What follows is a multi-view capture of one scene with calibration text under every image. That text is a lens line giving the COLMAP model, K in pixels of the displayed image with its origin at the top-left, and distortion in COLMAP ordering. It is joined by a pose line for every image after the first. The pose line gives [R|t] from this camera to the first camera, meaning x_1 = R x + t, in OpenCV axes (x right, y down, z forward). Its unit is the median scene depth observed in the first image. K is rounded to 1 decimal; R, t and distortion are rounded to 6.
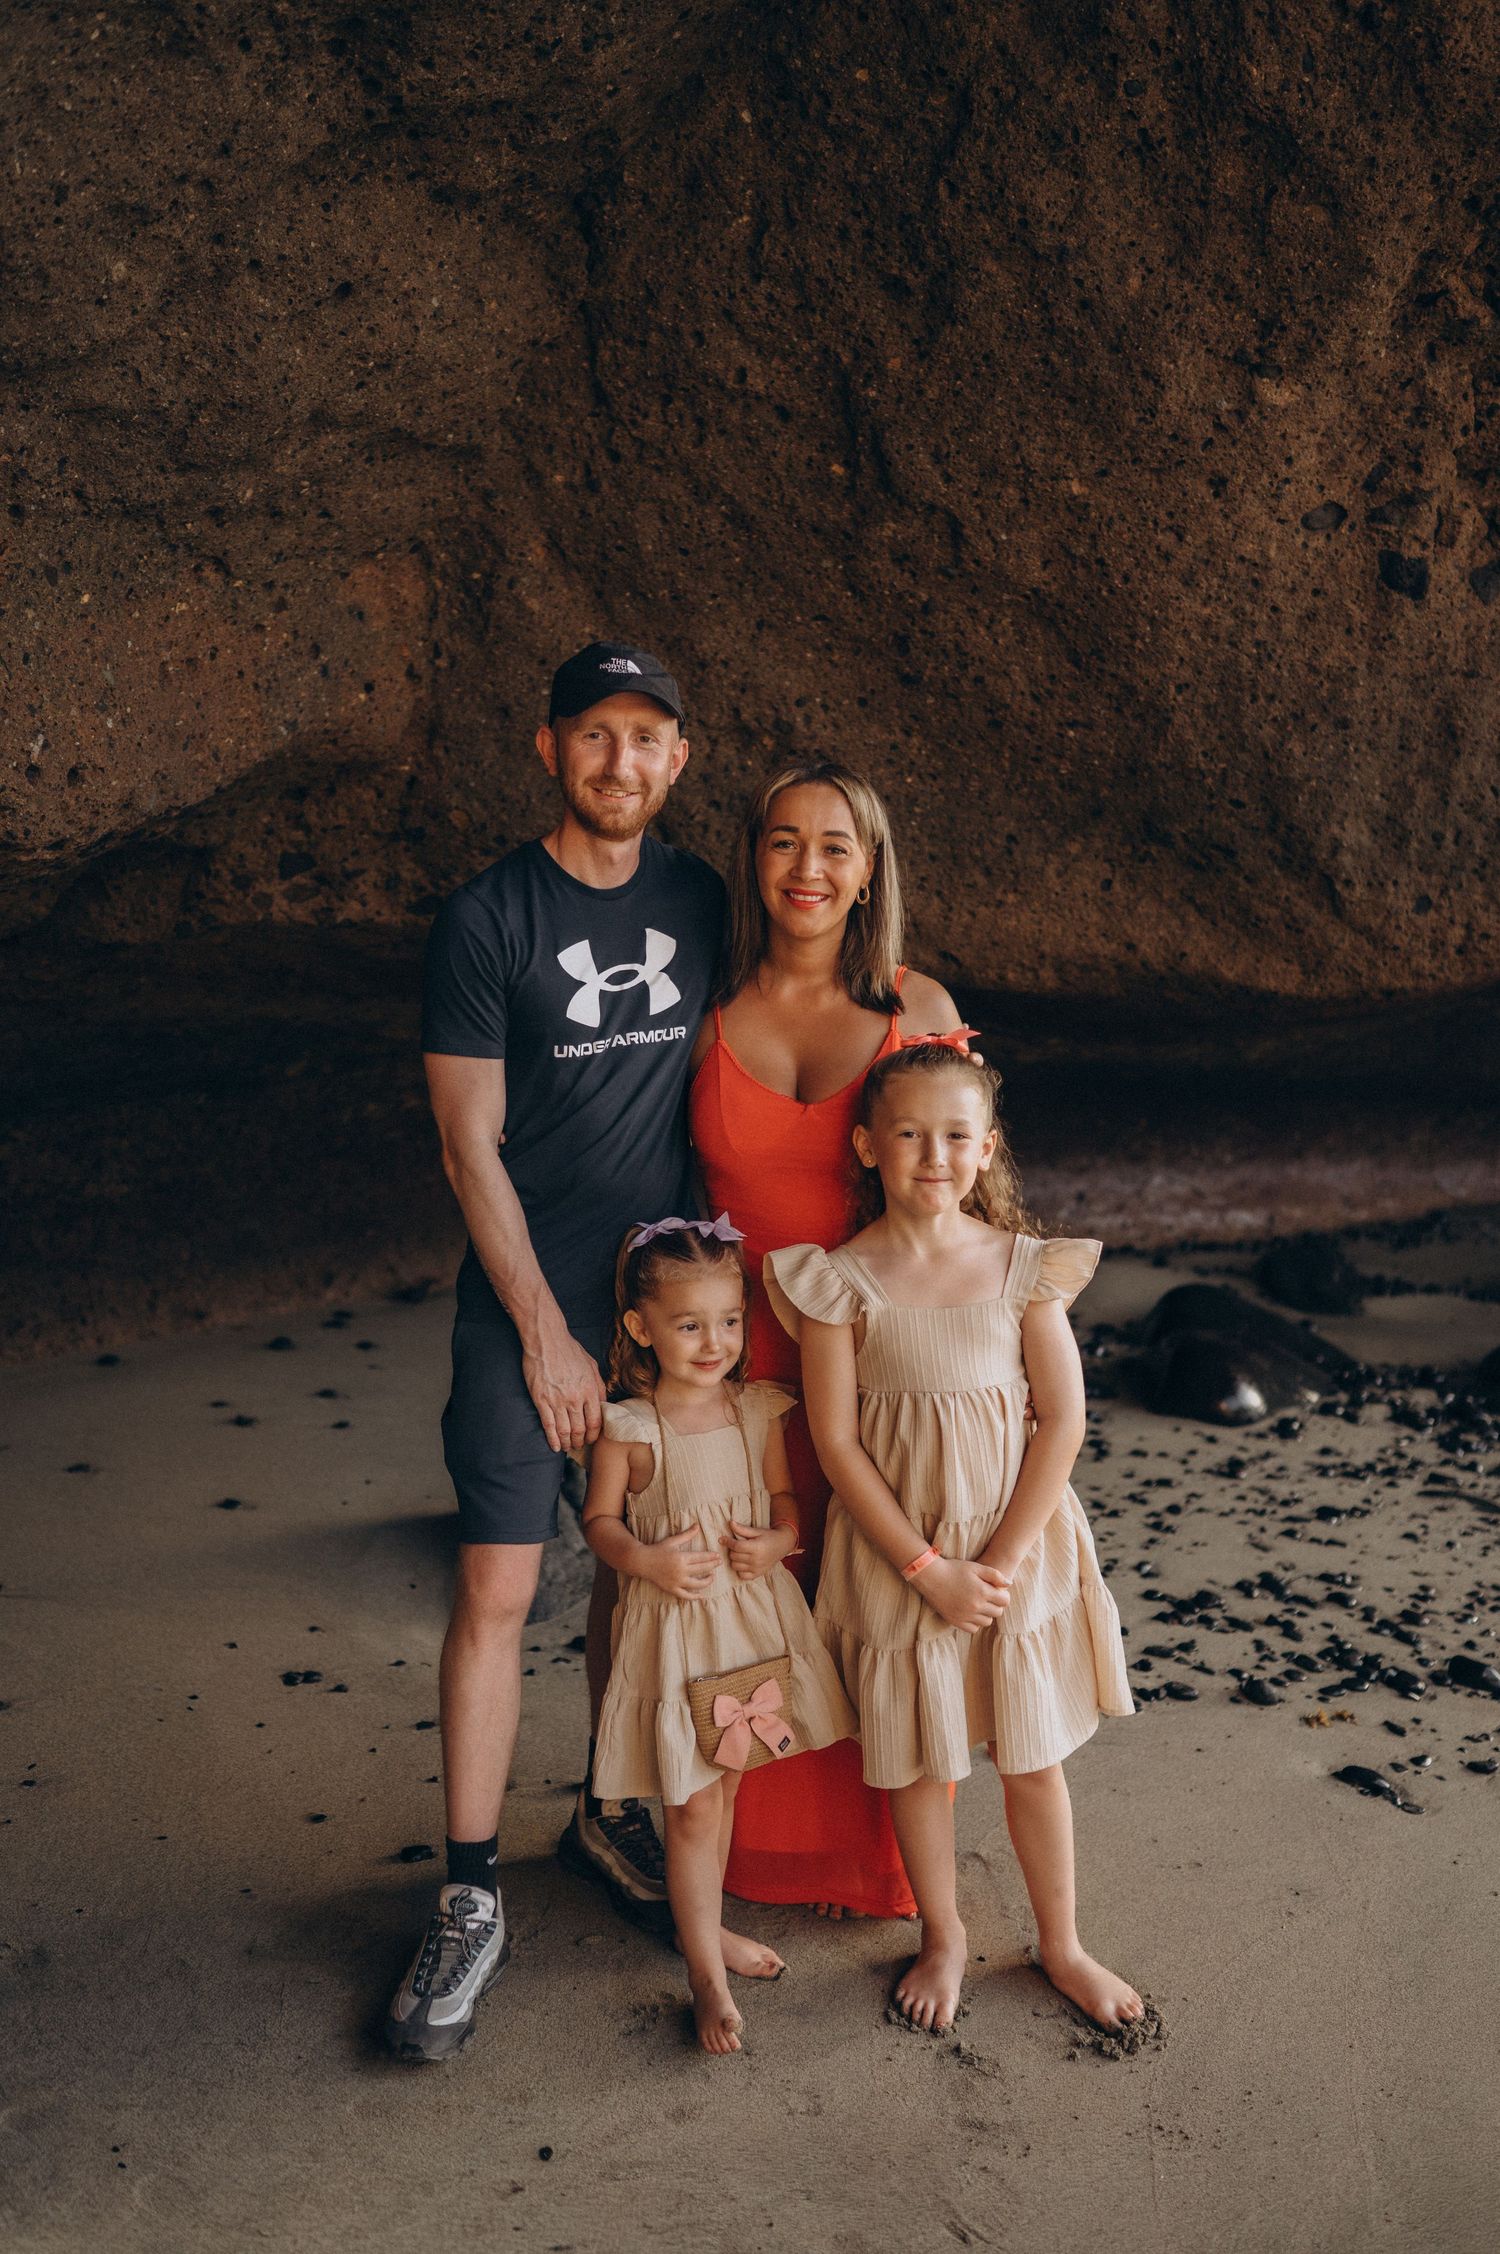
lens RADIAL K [[2125.3, 0, 752.1], [0, 2125.3, 1144.3], [0, 0, 1]] dist [0.003819, 0.000000]
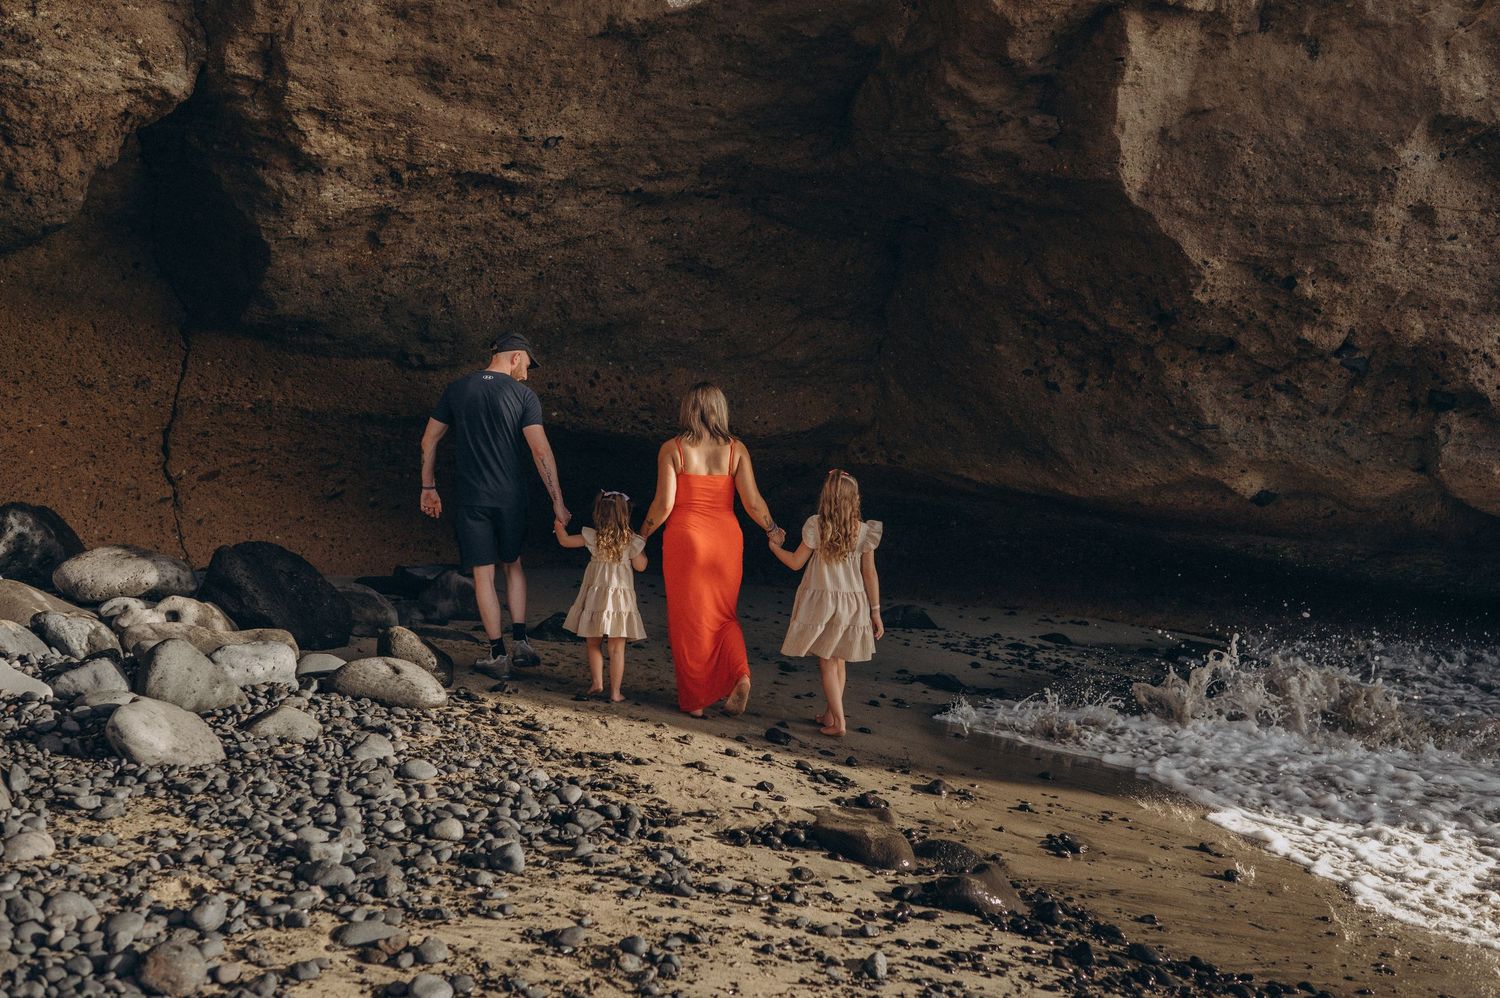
lens RADIAL K [[1414.3, 0, 763.9], [0, 1414.3, 488.3], [0, 0, 1]] dist [0.003819, 0.000000]
pose [[0.696912, 0.052126, -0.715260, 1.835783], [-0.167572, 0.981582, -0.091738, 0.261030], [0.697304, 0.183791, 0.692811, -1.201694]]
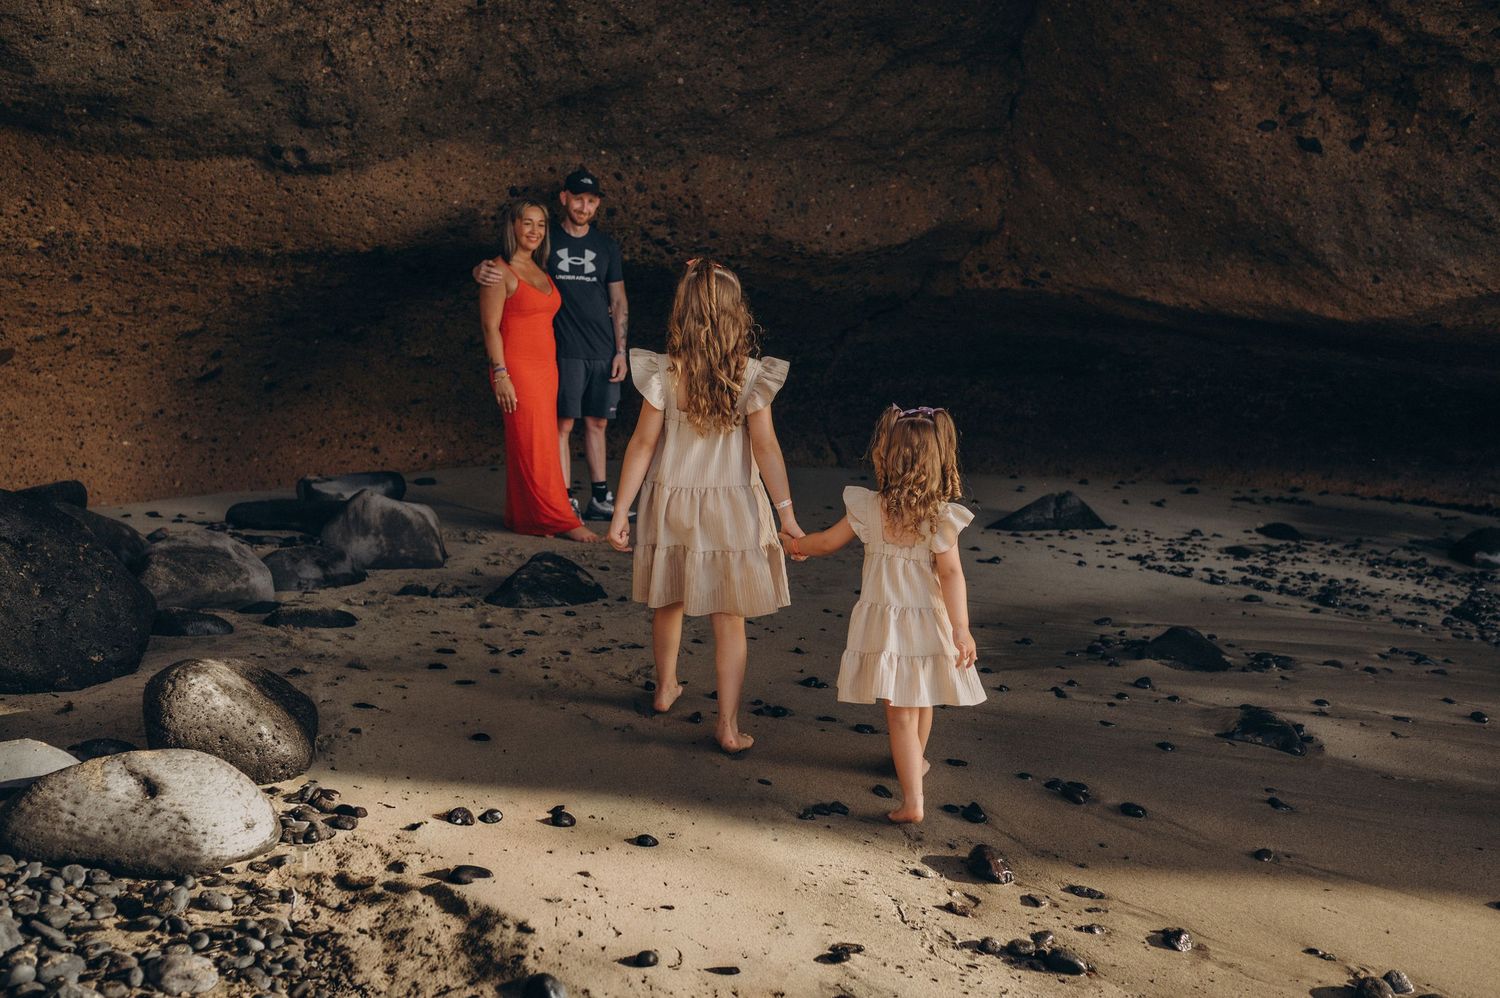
lens RADIAL K [[1500.0, 0, 718.3], [0, 1500.0, 481.7], [0, 0, 1]] dist [0.006799, 0.000000]
pose [[0.665354, 0.092243, -0.740807, 1.181667], [-0.121377, 0.992500, 0.014568, 0.187706], [0.736594, 0.080224, 0.671560, -0.677264]]
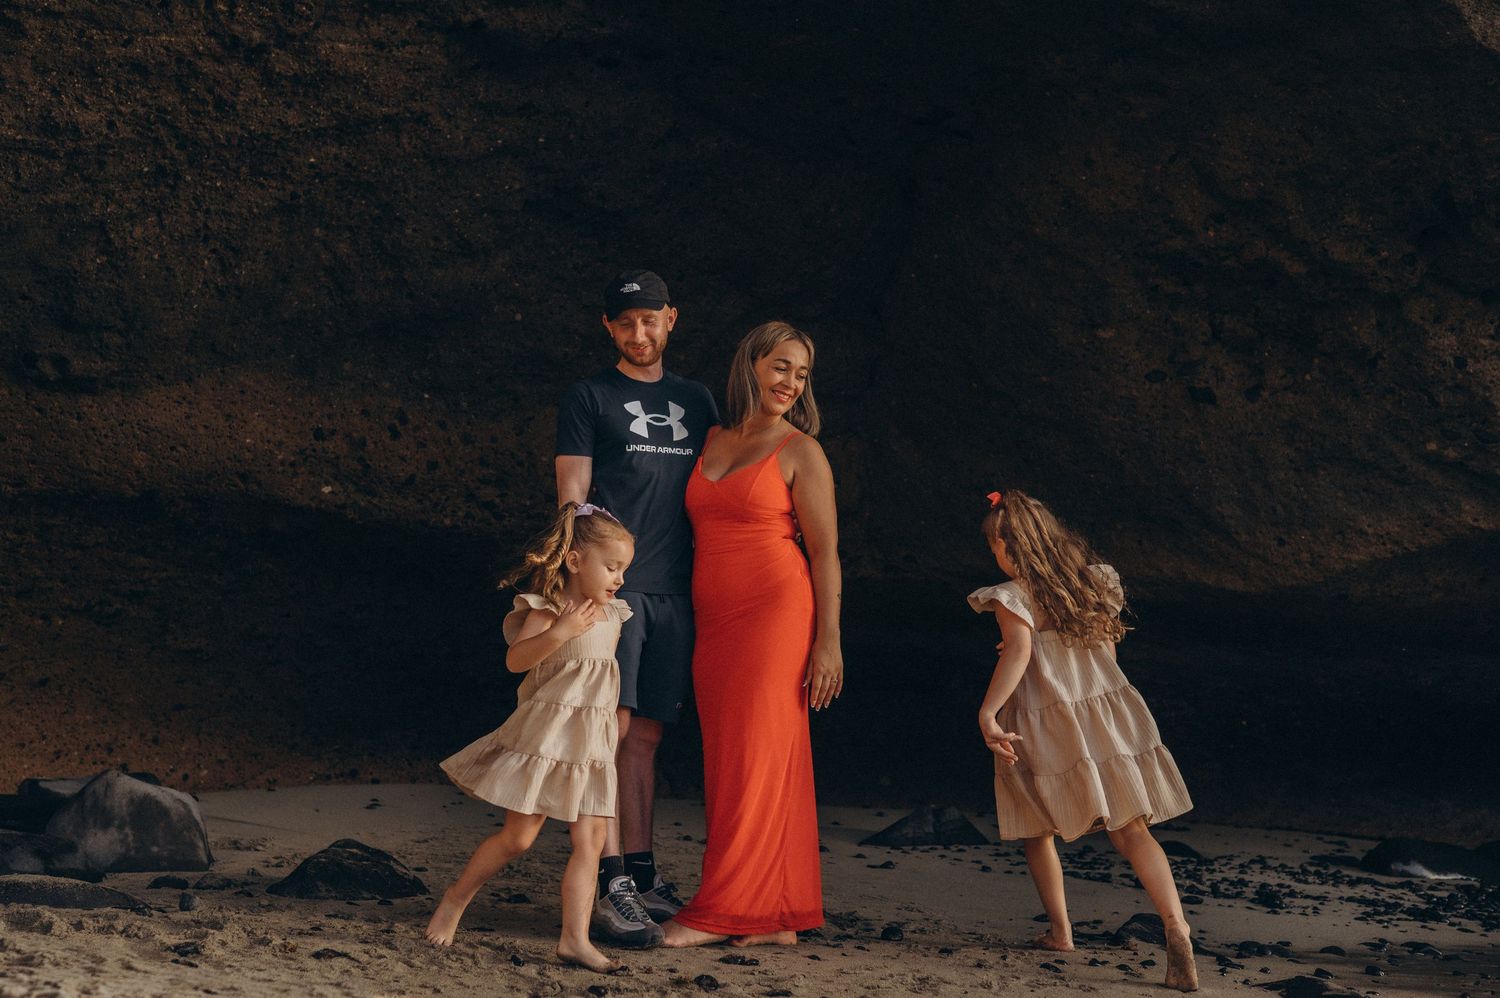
lens RADIAL K [[1500.0, 0, 708.2], [0, 1500.0, 520.3], [0, 0, 1]] dist [0.006799, 0.000000]
pose [[0.764743, -0.078889, -0.639487, 0.925339], [-0.104067, 0.964324, -0.243413, 0.322040], [0.635876, 0.252698, 0.729250, -0.516508]]
